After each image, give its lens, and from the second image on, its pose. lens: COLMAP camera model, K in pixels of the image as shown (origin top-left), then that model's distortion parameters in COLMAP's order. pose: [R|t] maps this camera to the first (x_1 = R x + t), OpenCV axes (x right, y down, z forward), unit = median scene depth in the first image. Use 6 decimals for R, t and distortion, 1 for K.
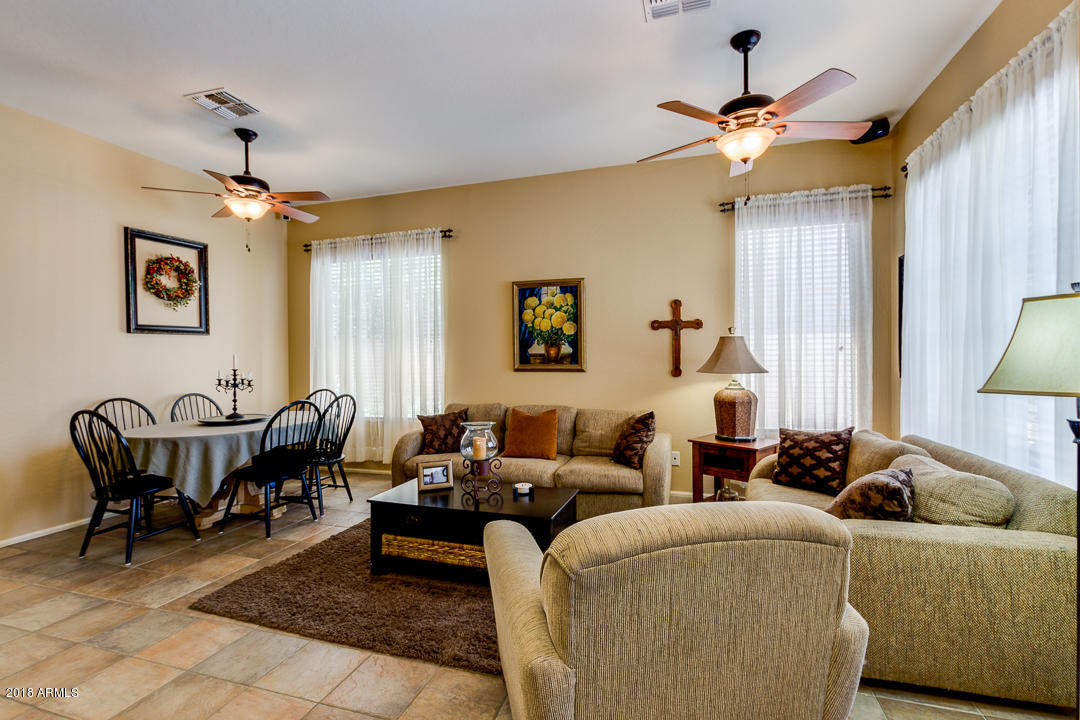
lens RADIAL K [[502.4, 0, 534.4], [0, 502.4, 357.6], [0, 0, 1]] dist [0.008098, -0.002006]
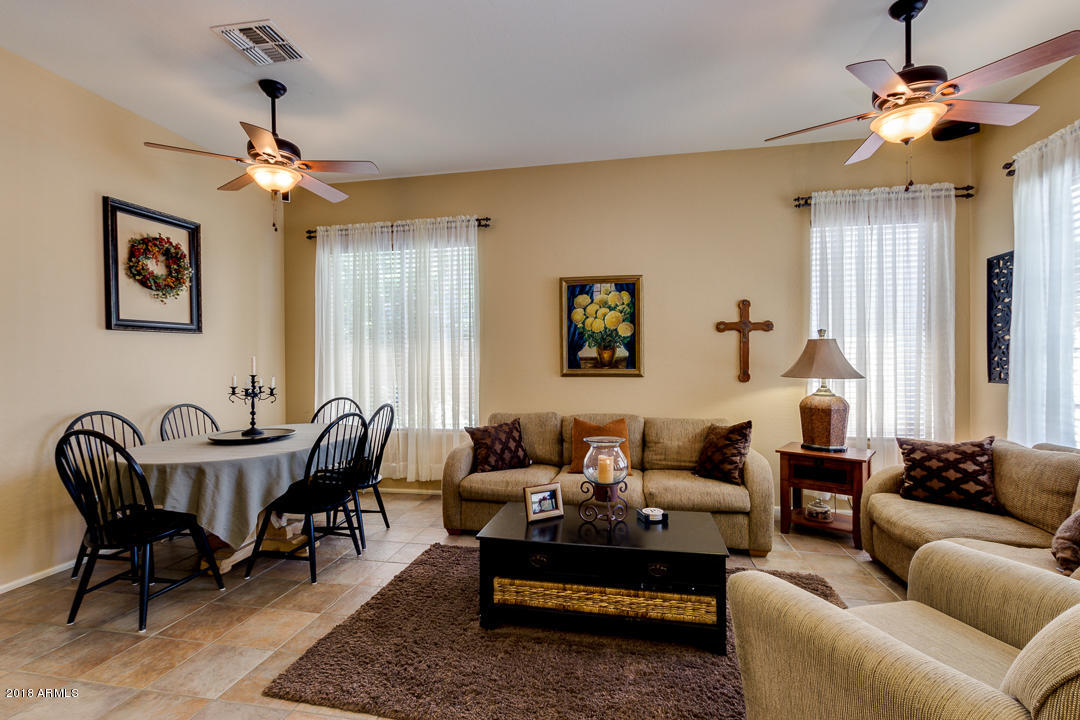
lens RADIAL K [[502.4, 0, 544.0], [0, 502.4, 362.0], [0, 0, 1]] dist [0.008098, -0.002006]
pose [[0.992677, 0.001439, 0.120790, -0.231923], [-0.001516, 0.999999, 0.000546, 0.000889], [-0.120789, -0.000725, 0.992678, 0.132441]]
